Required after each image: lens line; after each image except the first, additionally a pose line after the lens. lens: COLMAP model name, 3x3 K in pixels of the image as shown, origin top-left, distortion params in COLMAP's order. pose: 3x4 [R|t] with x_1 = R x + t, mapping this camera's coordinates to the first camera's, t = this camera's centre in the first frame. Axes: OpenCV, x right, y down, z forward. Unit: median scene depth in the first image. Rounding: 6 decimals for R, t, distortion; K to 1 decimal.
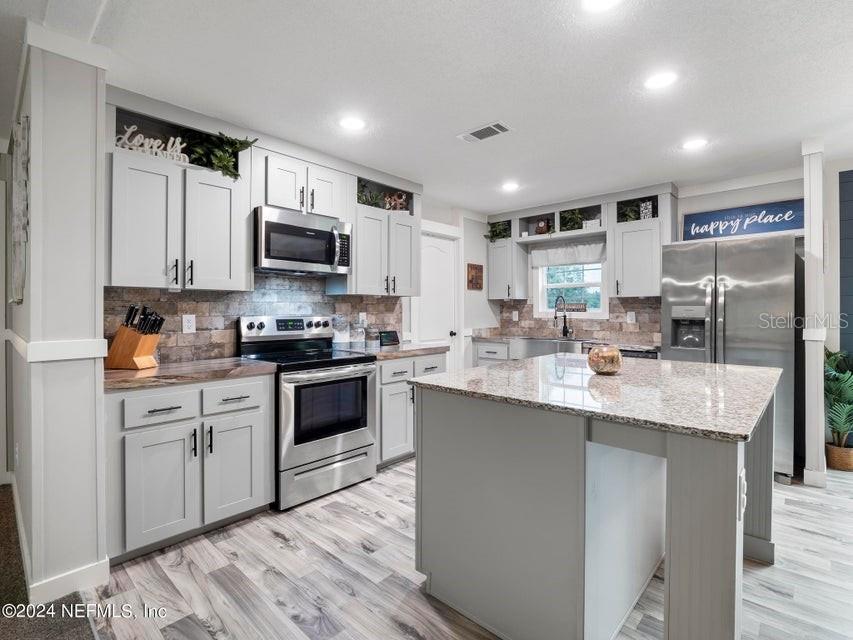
lens RADIAL K [[418.0, 0, 427.7], [0, 418.0, 310.9], [0, 0, 1]] dist [-0.006679, -0.006501]
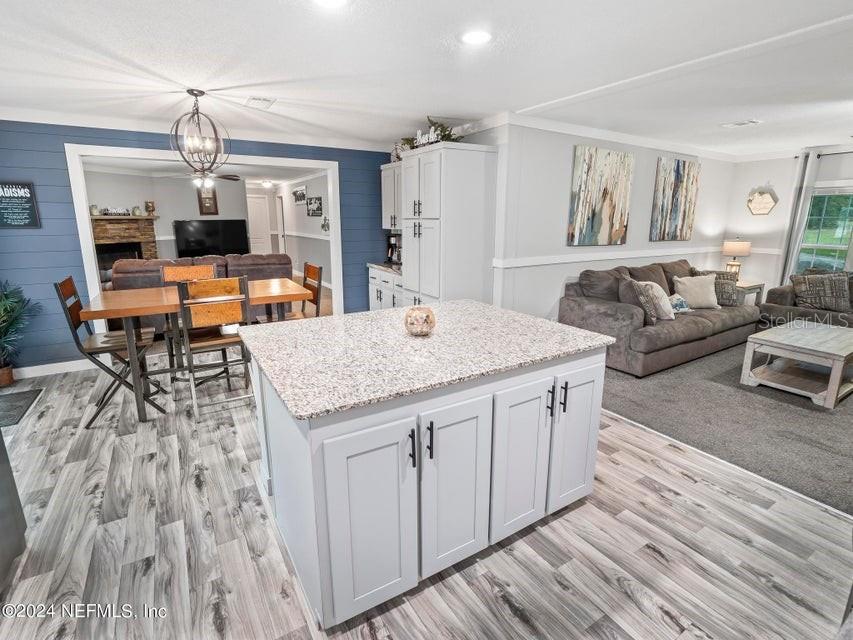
lens RADIAL K [[418.0, 0, 421.4], [0, 418.0, 311.1], [0, 0, 1]] dist [-0.006679, -0.006501]
pose [[-0.962737, -0.059597, 0.263790, 0.085773], [-0.001800, 0.976807, 0.214115, -0.079837], [-0.270433, 0.205662, -0.940516, 1.156834]]
